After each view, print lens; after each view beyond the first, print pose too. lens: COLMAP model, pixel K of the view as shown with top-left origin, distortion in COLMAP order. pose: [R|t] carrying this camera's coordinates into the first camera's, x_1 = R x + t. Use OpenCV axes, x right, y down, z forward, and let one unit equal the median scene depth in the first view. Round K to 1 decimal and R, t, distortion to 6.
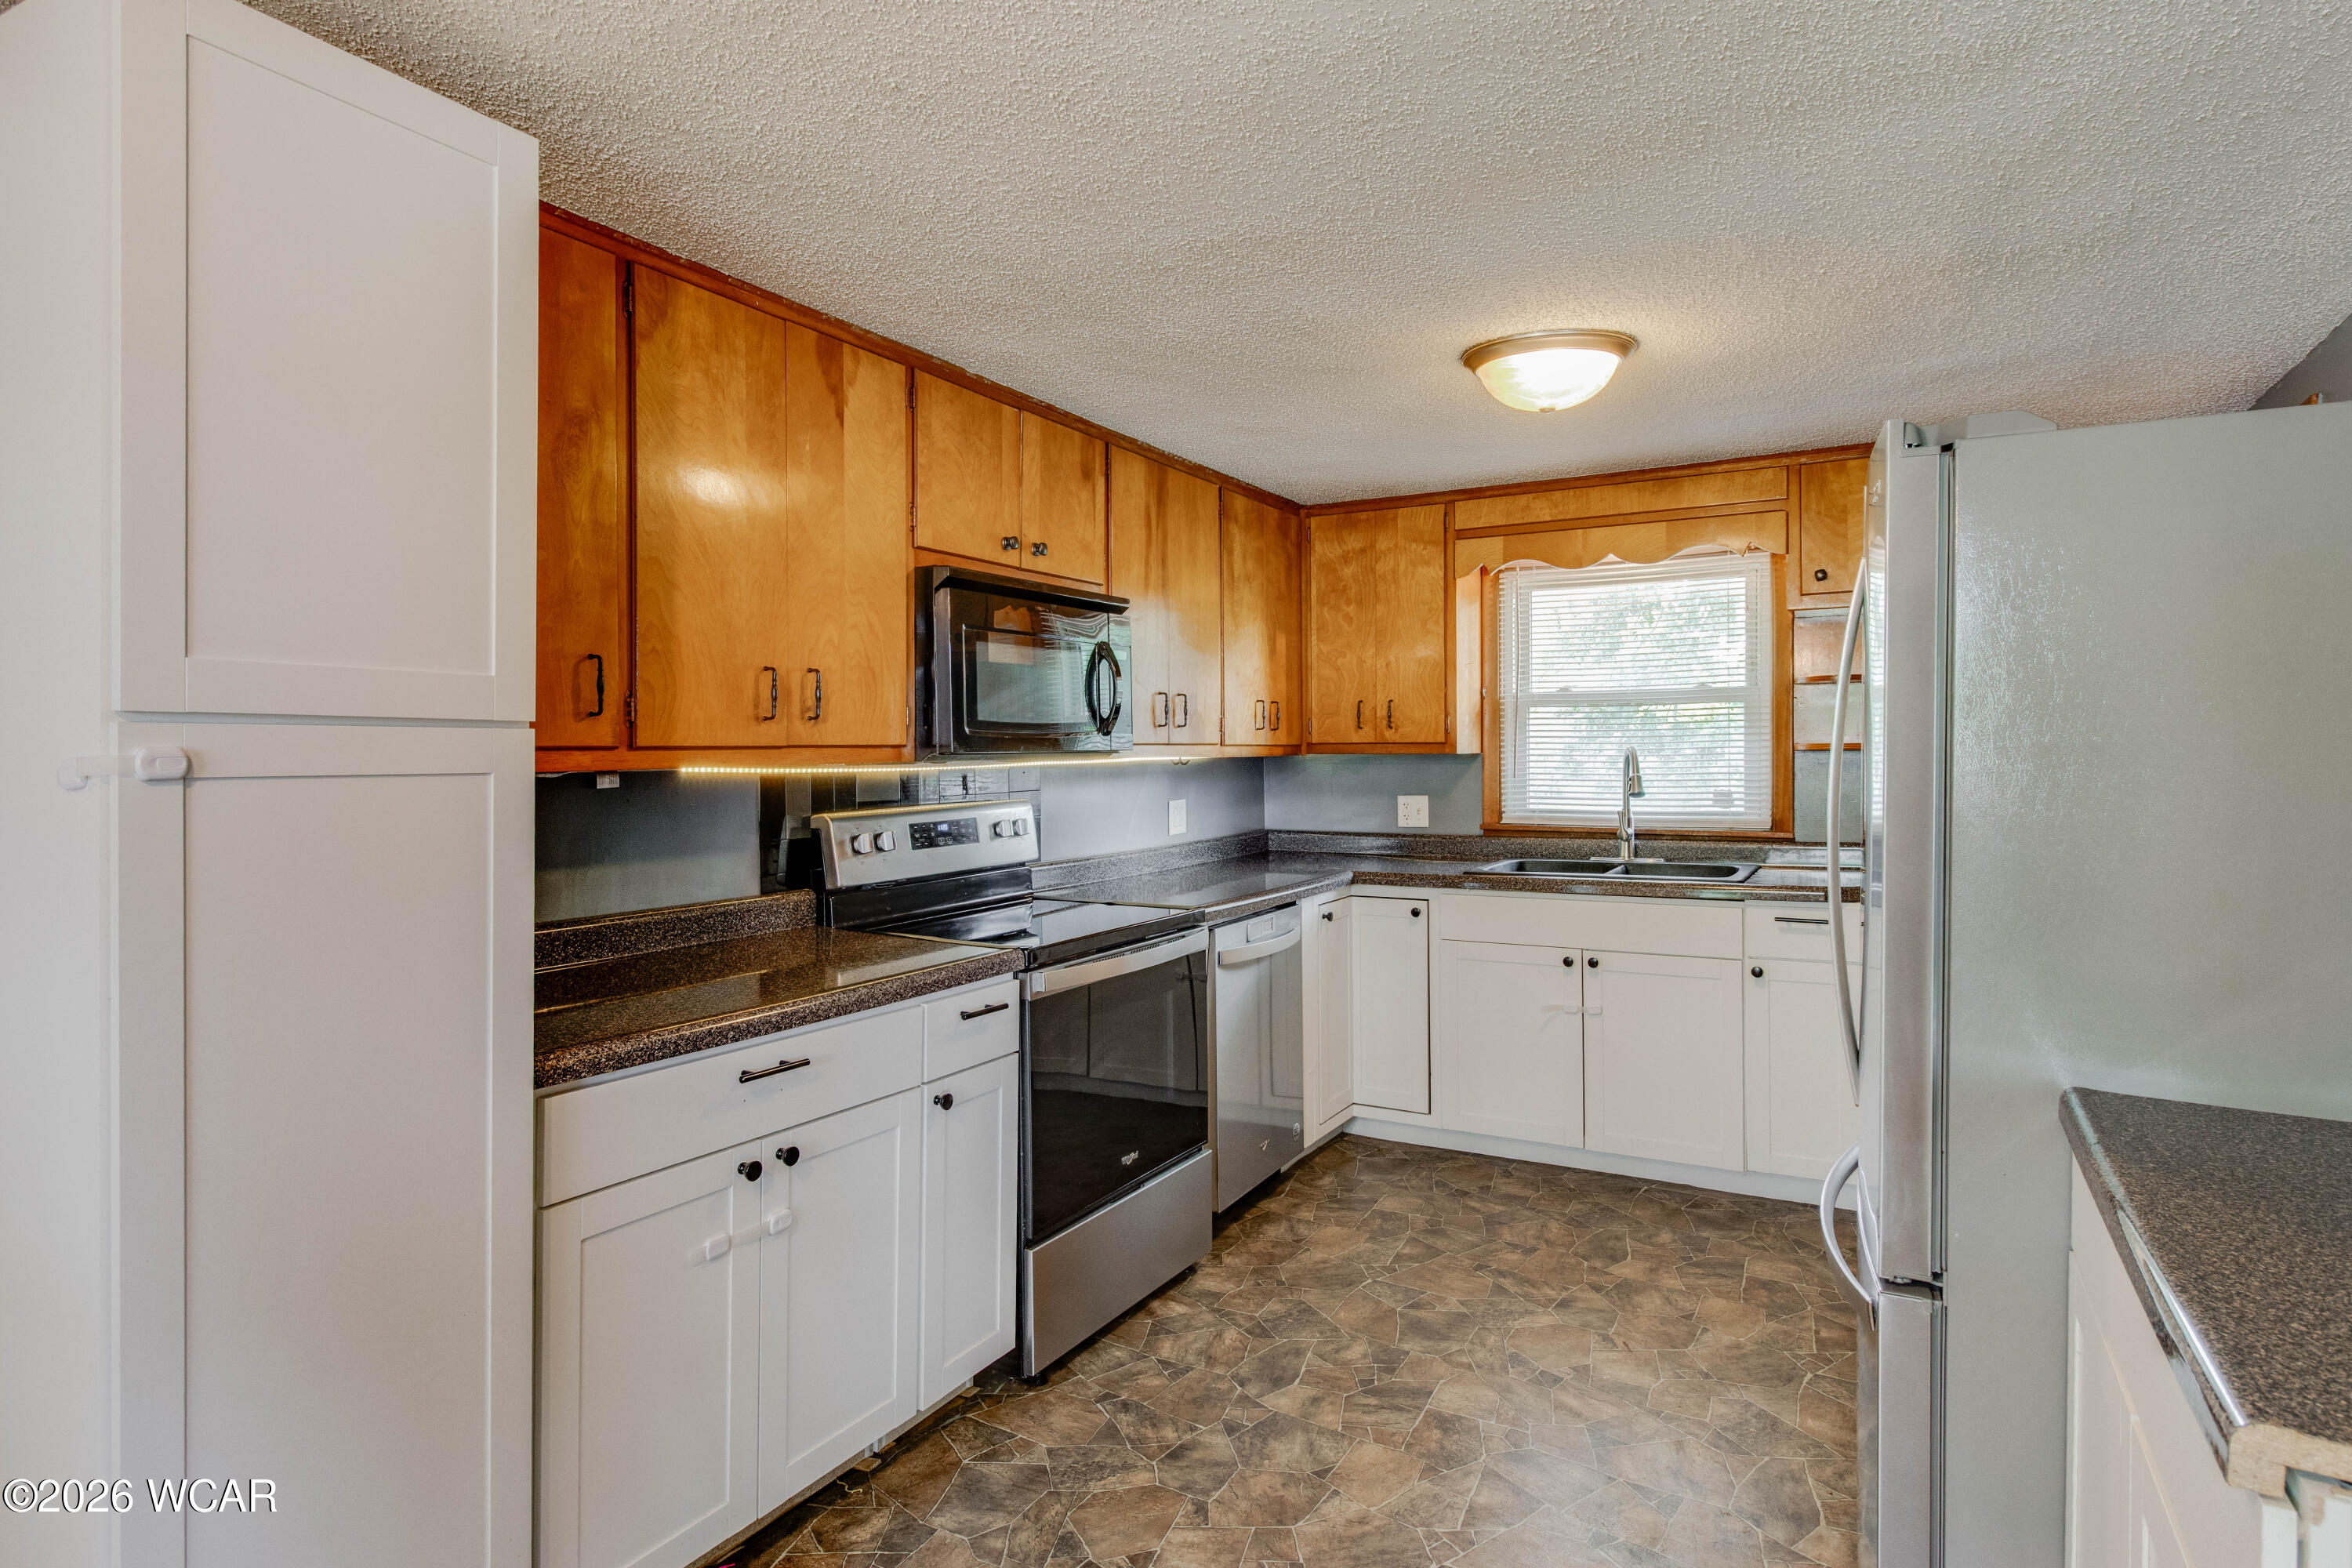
lens RADIAL K [[1281.7, 0, 1193.3], [0, 1281.7, 761.2], [0, 0, 1]] dist [-0.002418, 0.001905]
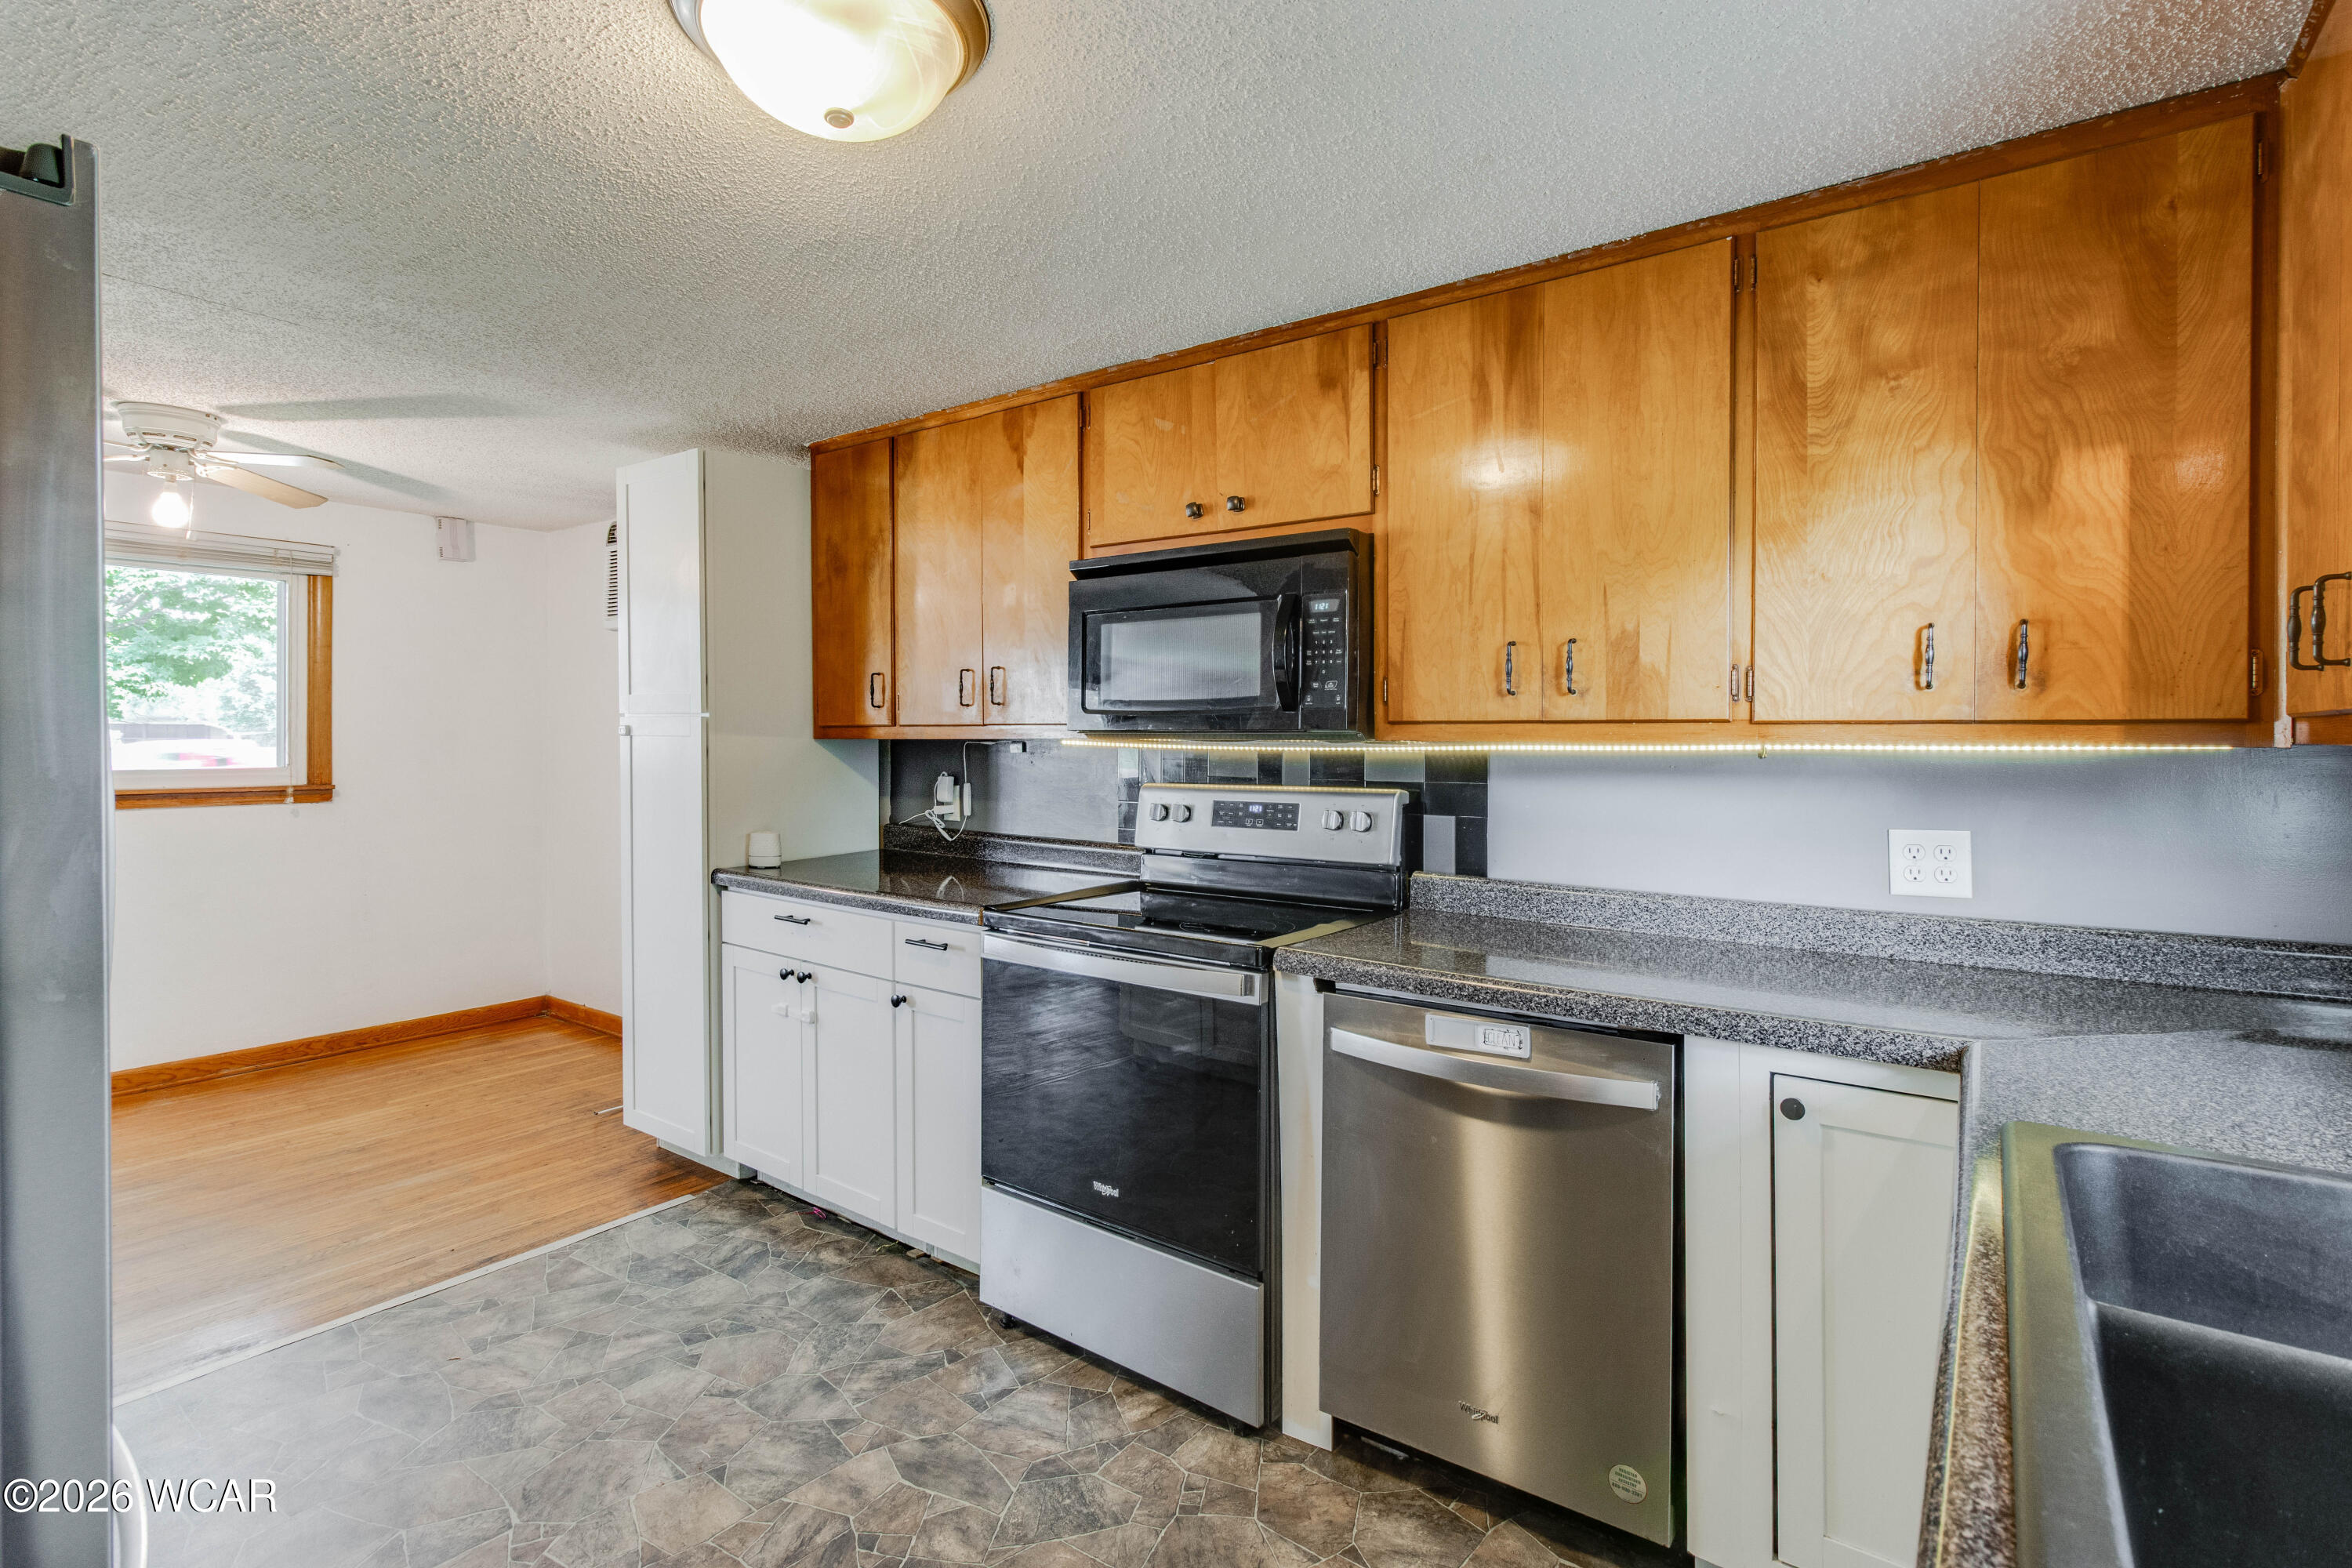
lens RADIAL K [[1102.1, 0, 1198.2], [0, 1102.1, 743.2], [0, 0, 1]] dist [0.001562, 0.000074]
pose [[-0.123263, 0.007506, -0.992346, 0.639535], [-0.015744, 0.999831, 0.009518, -0.005592], [0.992249, 0.016797, -0.123124, 1.059289]]
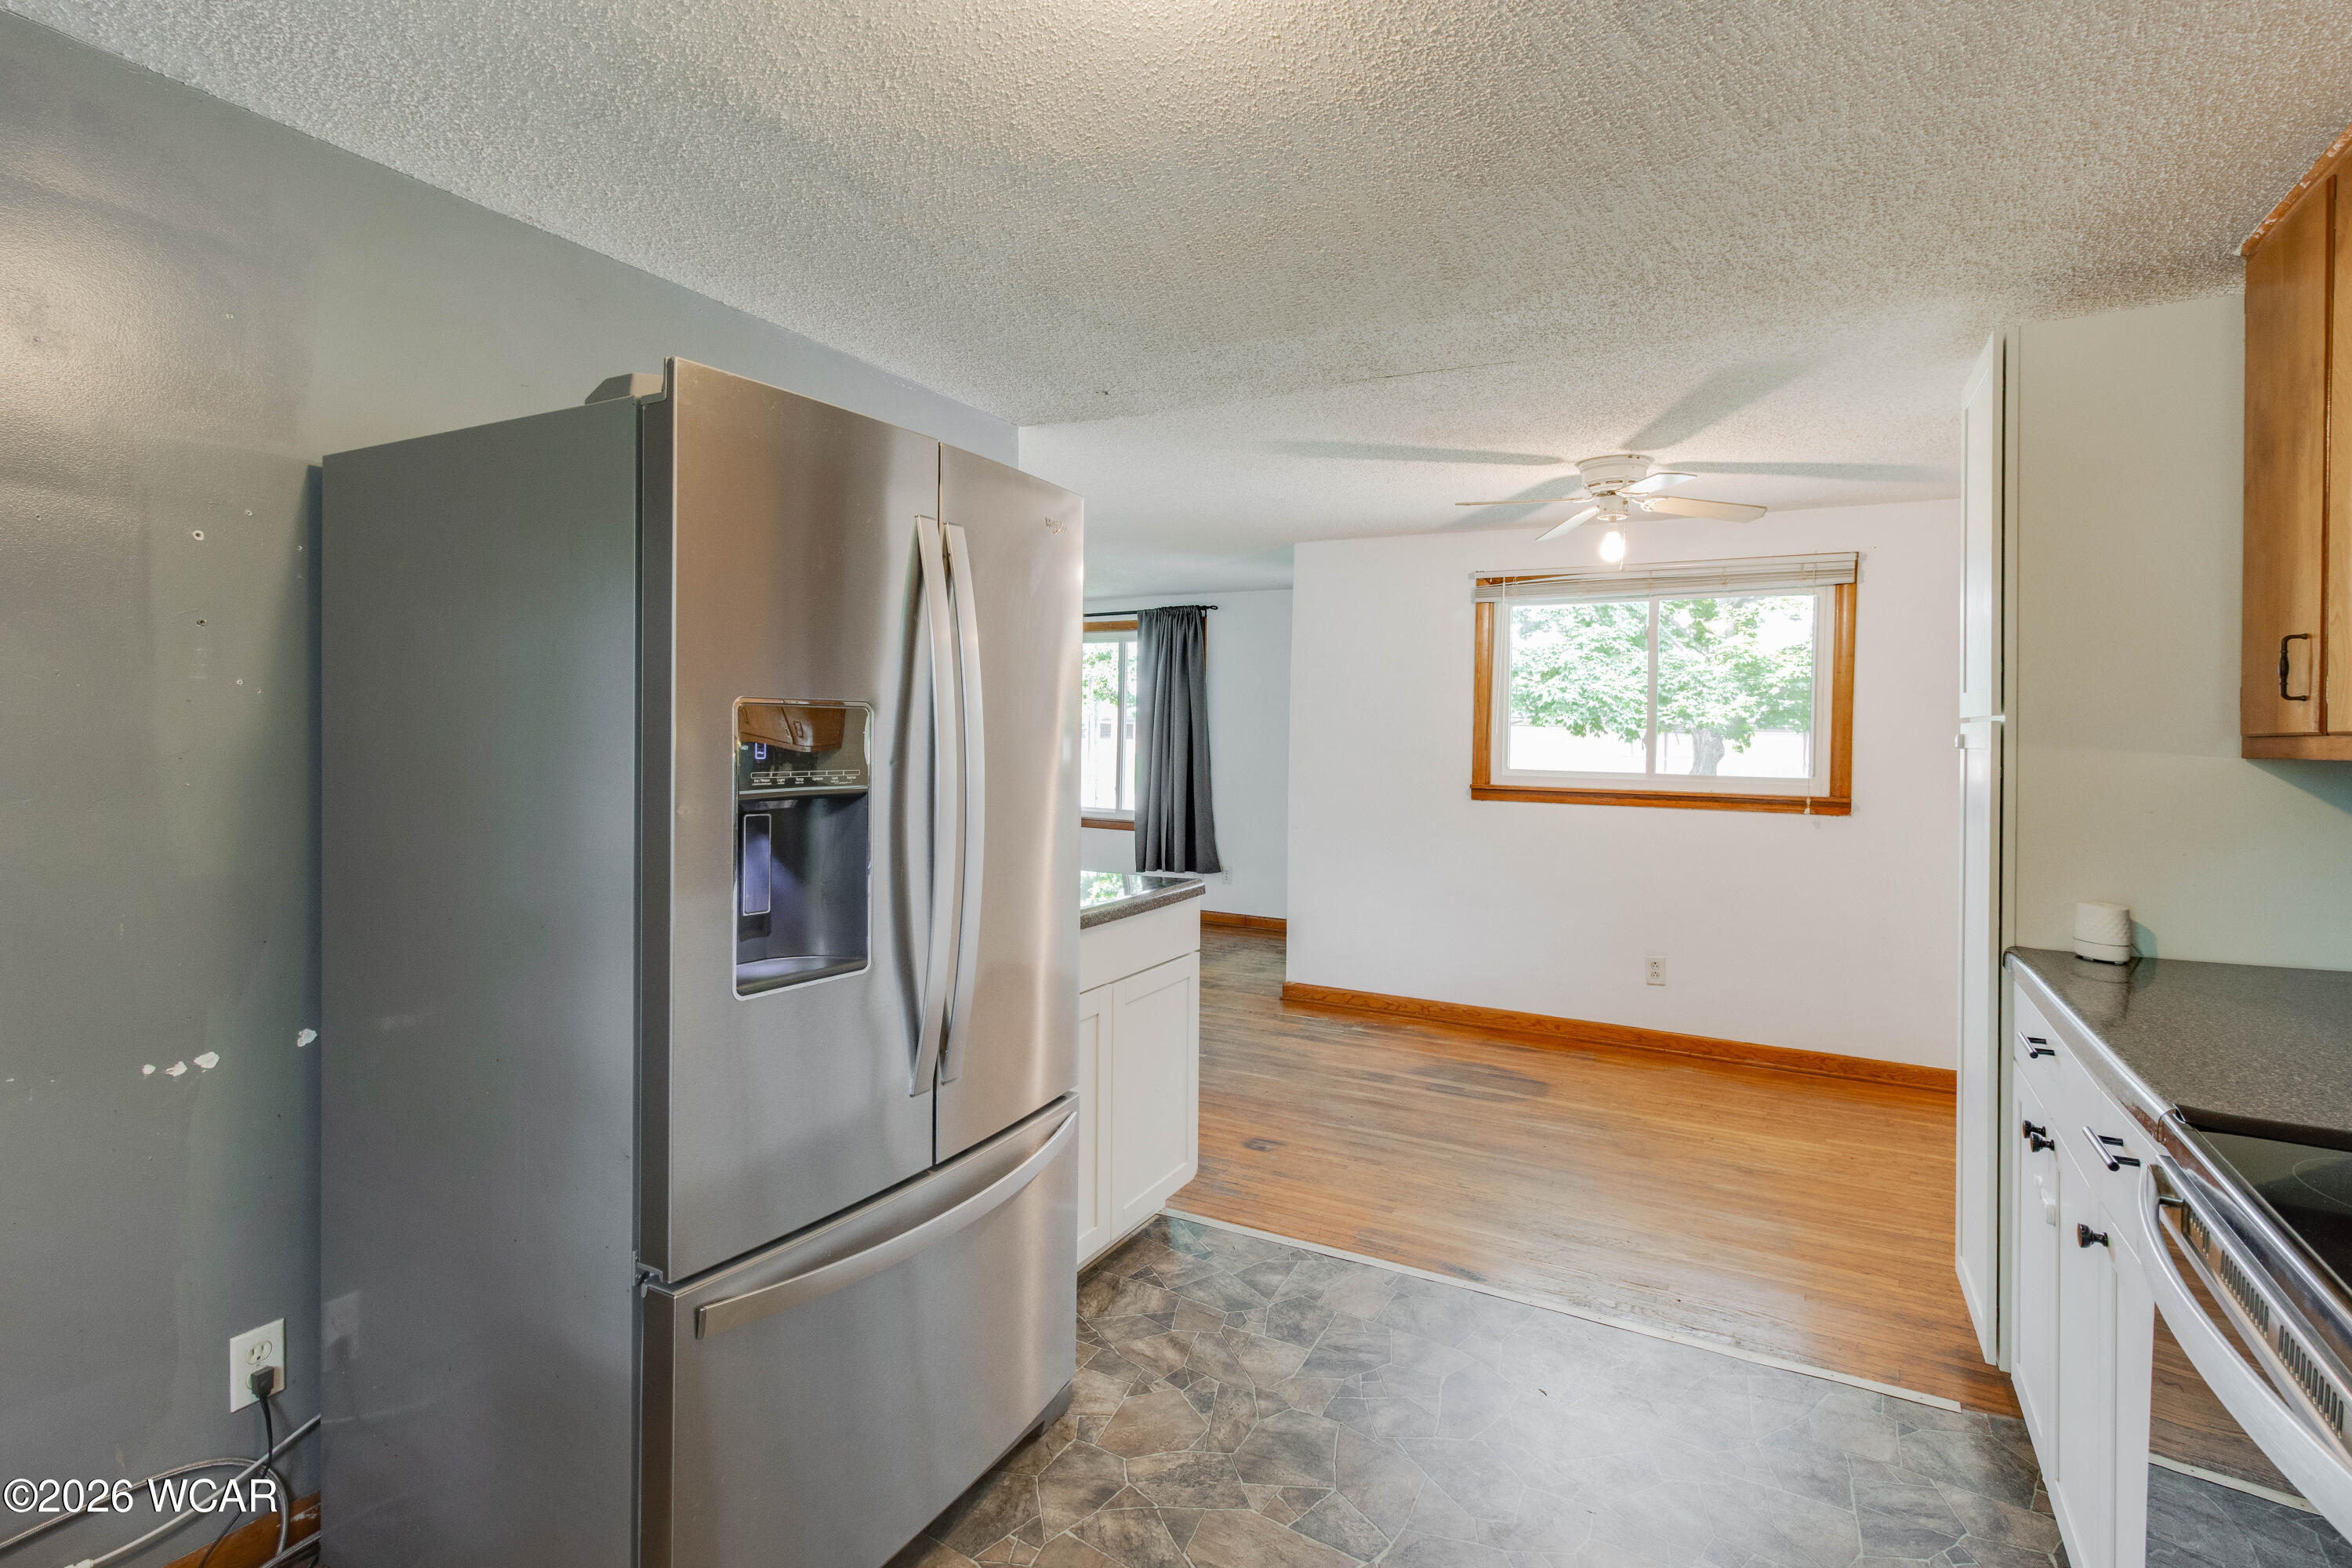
lens RADIAL K [[1156.0, 0, 1189.5], [0, 1156.0, 751.3], [0, 0, 1]] dist [0.026480, 0.000507]
pose [[-0.999813, -0.018022, -0.007061, 0.209014], [-0.018214, 0.999439, 0.028111, -0.005657], [0.006551, 0.028235, -0.999580, 1.218097]]
